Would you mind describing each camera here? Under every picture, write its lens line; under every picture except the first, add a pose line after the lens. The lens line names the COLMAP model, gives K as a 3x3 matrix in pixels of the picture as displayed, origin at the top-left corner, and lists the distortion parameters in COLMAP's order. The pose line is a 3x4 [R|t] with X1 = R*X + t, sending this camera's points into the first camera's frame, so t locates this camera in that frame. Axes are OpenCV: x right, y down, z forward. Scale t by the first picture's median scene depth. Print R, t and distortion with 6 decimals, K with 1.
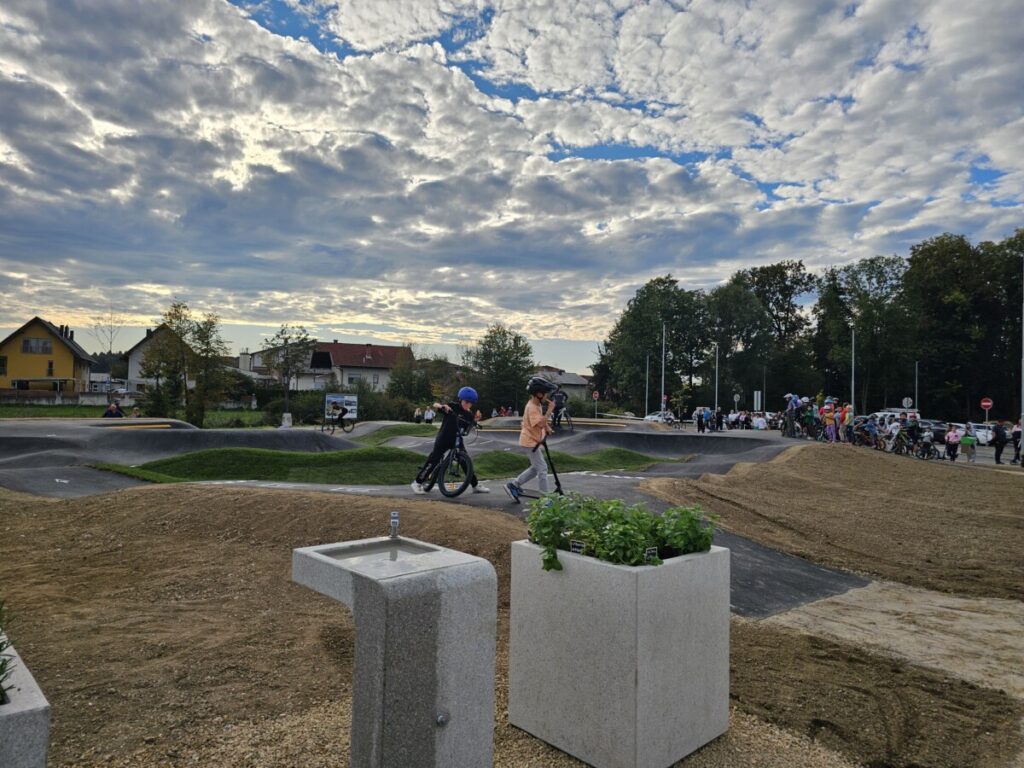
lens RADIAL K [[699.3, 0, 518.5], [0, 699.3, 386.3], [0, 0, 1]] dist [0.060100, -0.059660]
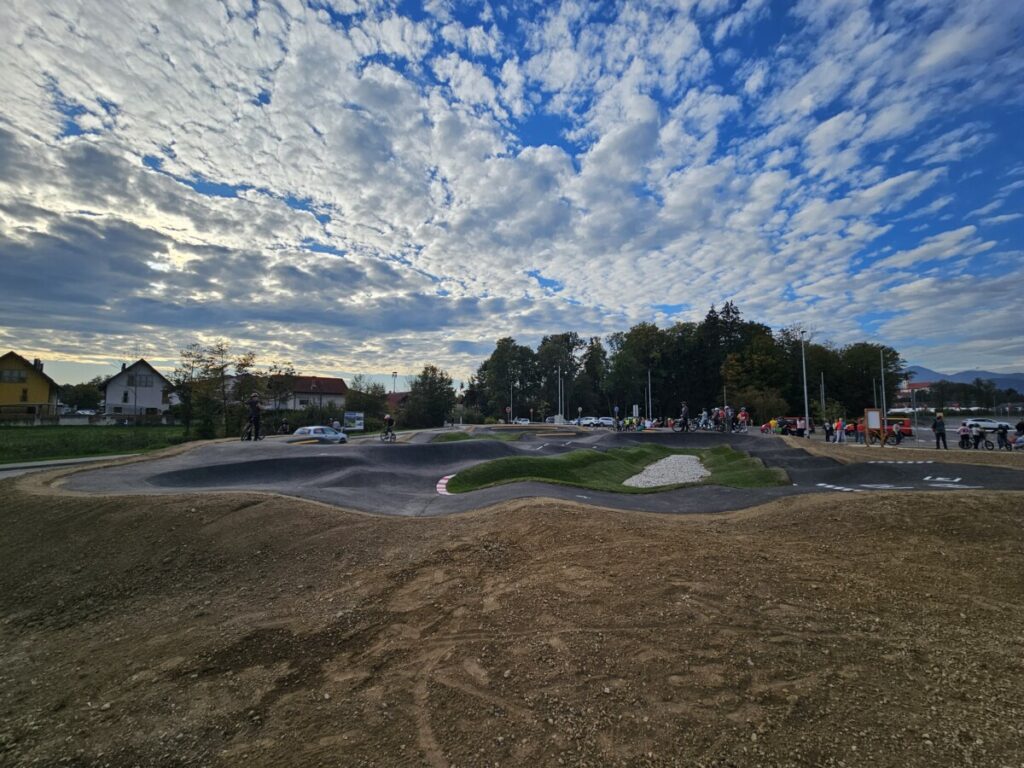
lens RADIAL K [[423.1, 0, 521.2], [0, 423.1, 384.8], [0, 0, 1]] dist [-0.002091, -0.000246]
pose [[0.936651, 0.000893, 0.350263, -0.130416], [0.014144, 0.999085, -0.040368, -0.002433], [-0.349978, 0.042765, 0.935781, 0.052034]]
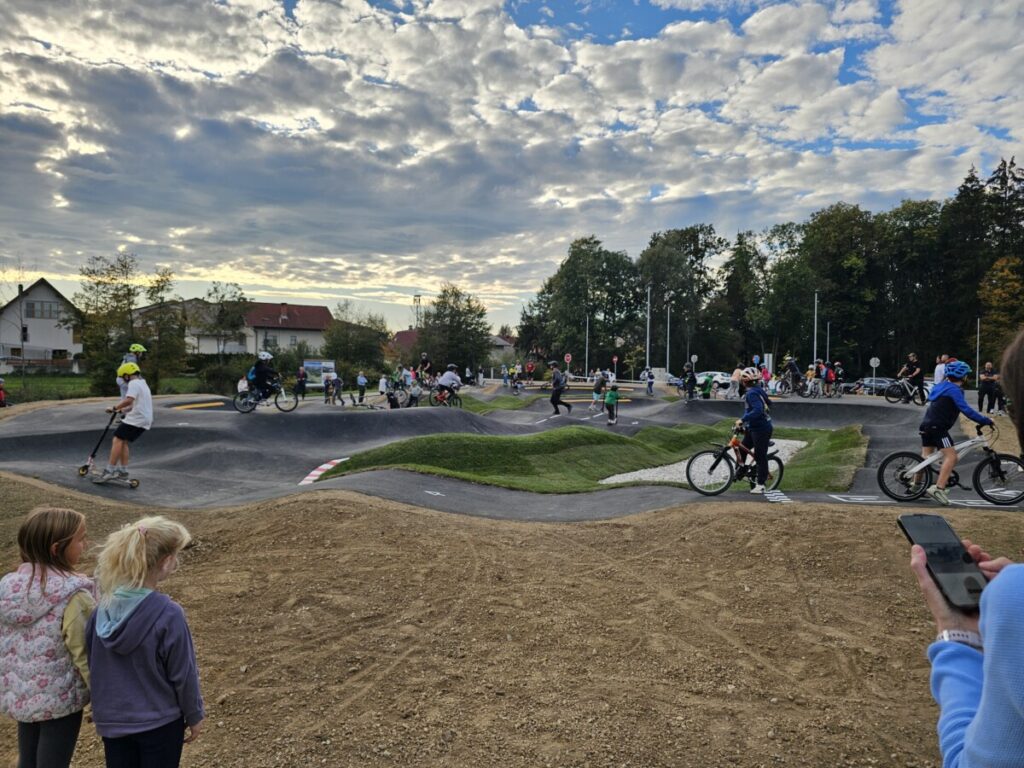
lens RADIAL K [[699.3, 0, 518.5], [0, 699.3, 386.3], [0, 0, 1]] dist [0.060100, -0.059660]
pose [[0.981991, -0.017575, 0.188108, -0.093815], [0.006373, 0.998179, 0.059989, -0.004618], [-0.188820, -0.057709, 0.980315, 0.027048]]
